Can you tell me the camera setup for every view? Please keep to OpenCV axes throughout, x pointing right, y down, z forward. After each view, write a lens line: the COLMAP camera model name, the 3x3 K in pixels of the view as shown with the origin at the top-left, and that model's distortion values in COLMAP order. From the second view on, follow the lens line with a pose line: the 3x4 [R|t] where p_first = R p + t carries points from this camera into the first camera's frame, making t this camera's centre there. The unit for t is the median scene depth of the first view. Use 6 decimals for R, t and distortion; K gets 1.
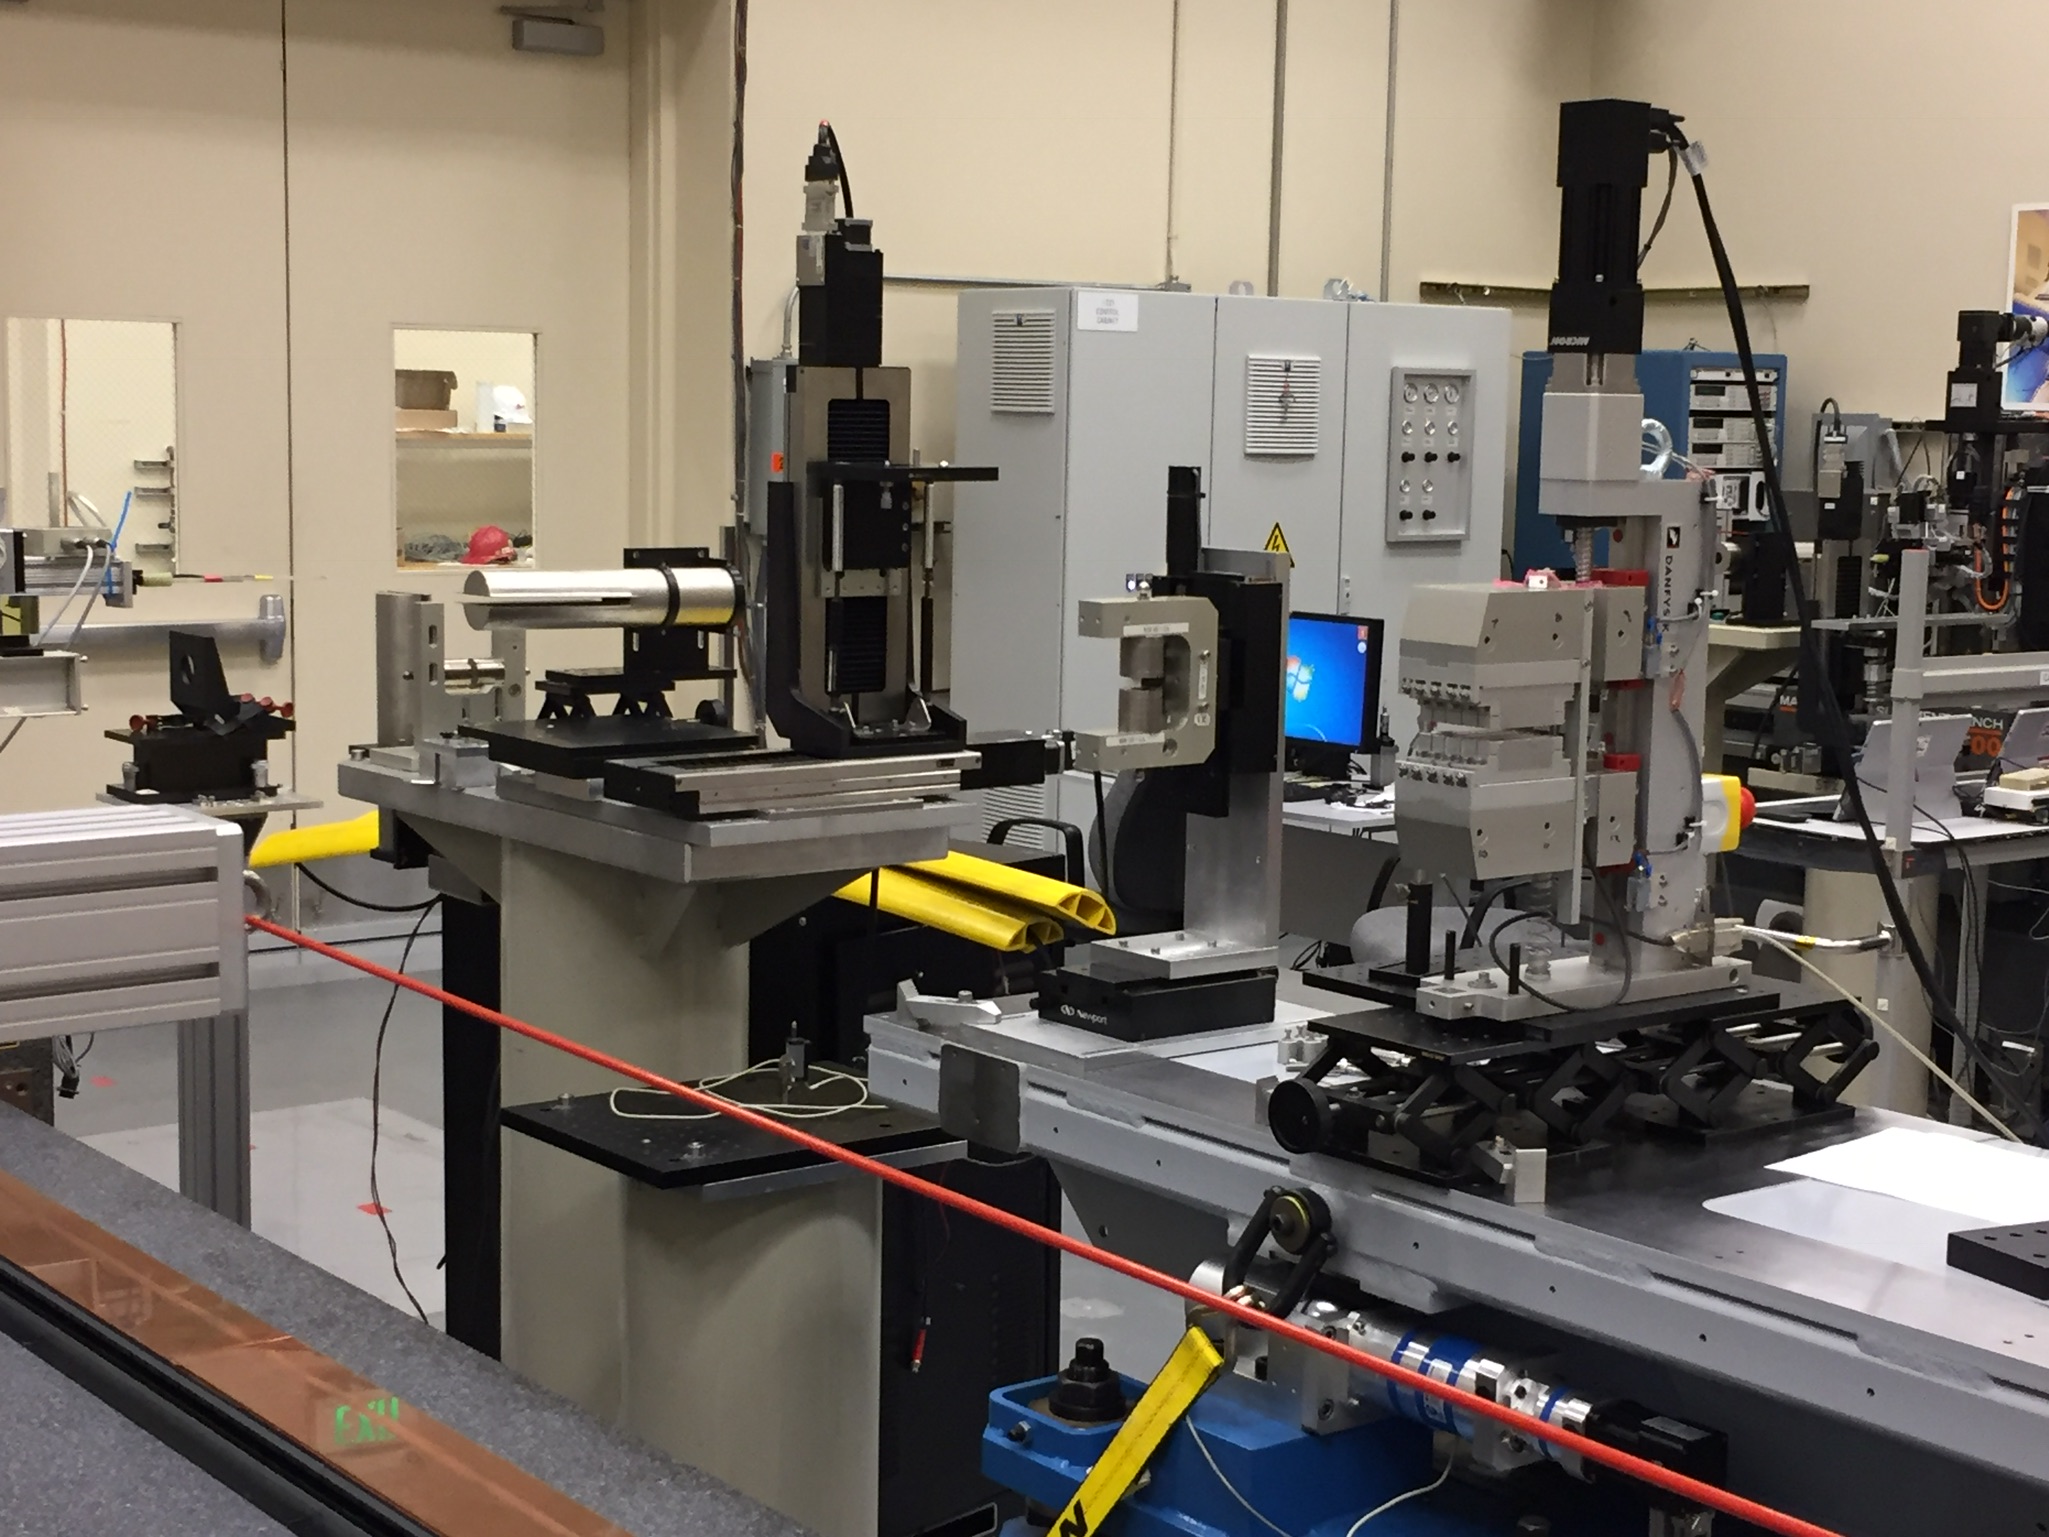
lens RADIAL K [[3079.3, 0, 1020.0], [0, 3079.3, 769.2], [0, 0, 1]] dist [0.051955, 0.000000]
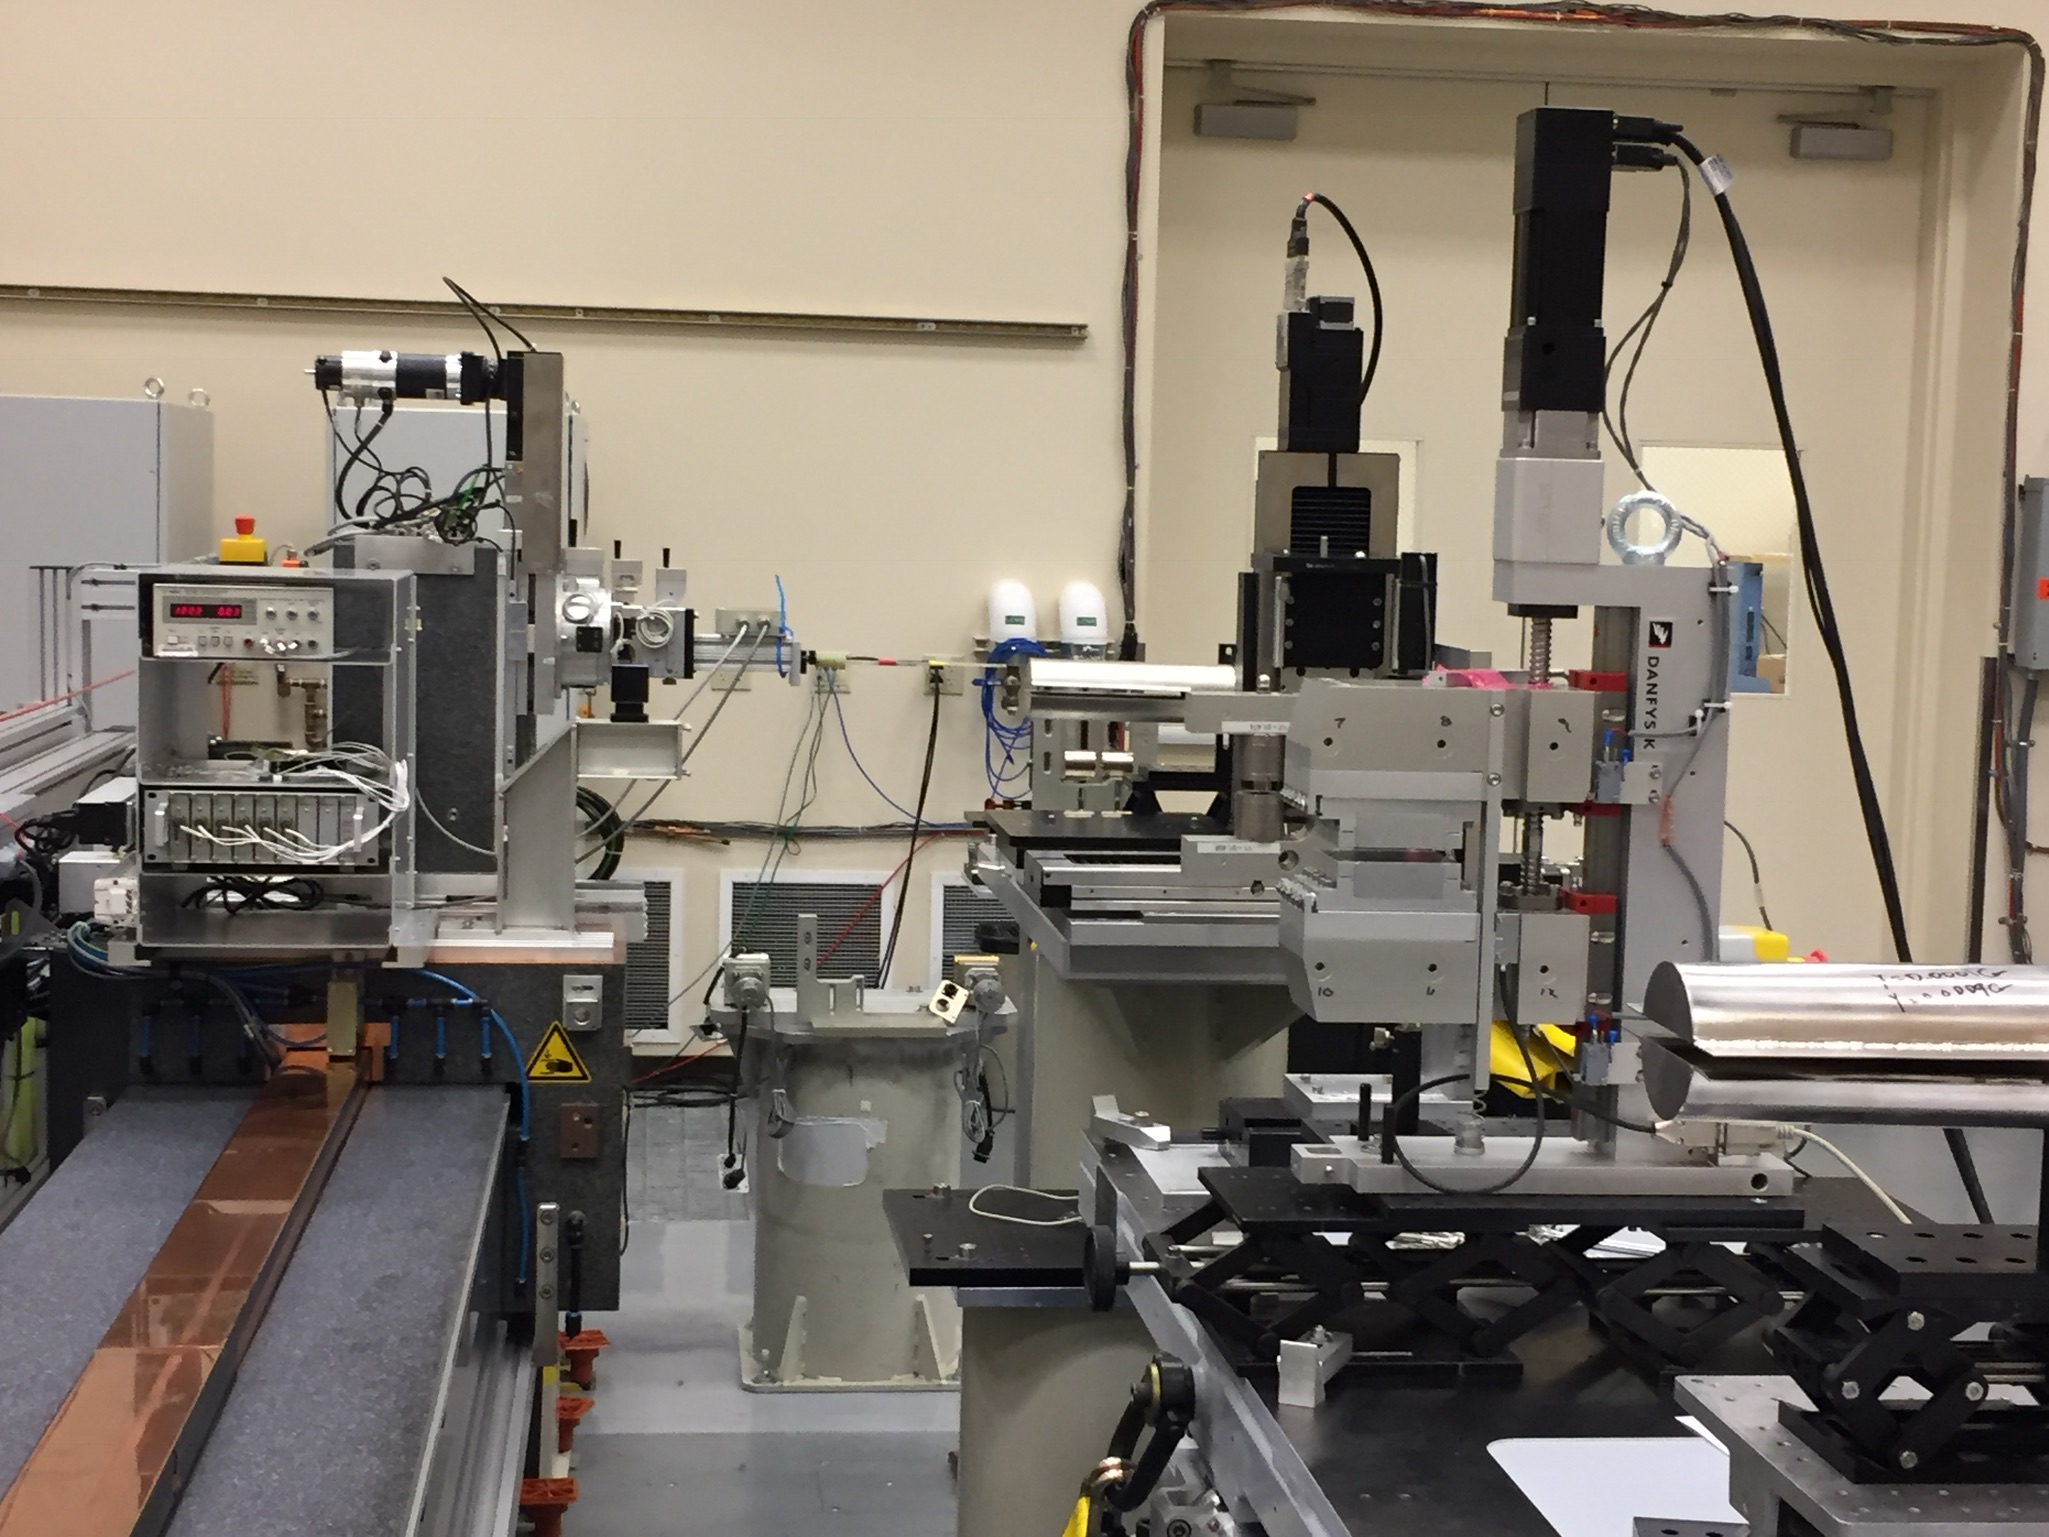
lens RADIAL K [[3079.3, 0, 1021.6], [0, 3079.3, 763.8], [0, 0, 1]] dist [0.051955, 0.000000]
pose [[0.853445, 0.051052, -0.518677, 0.360476], [-0.074832, 0.996883, -0.025009, -0.005541], [0.515784, 0.060157, 0.854604, 0.156040]]
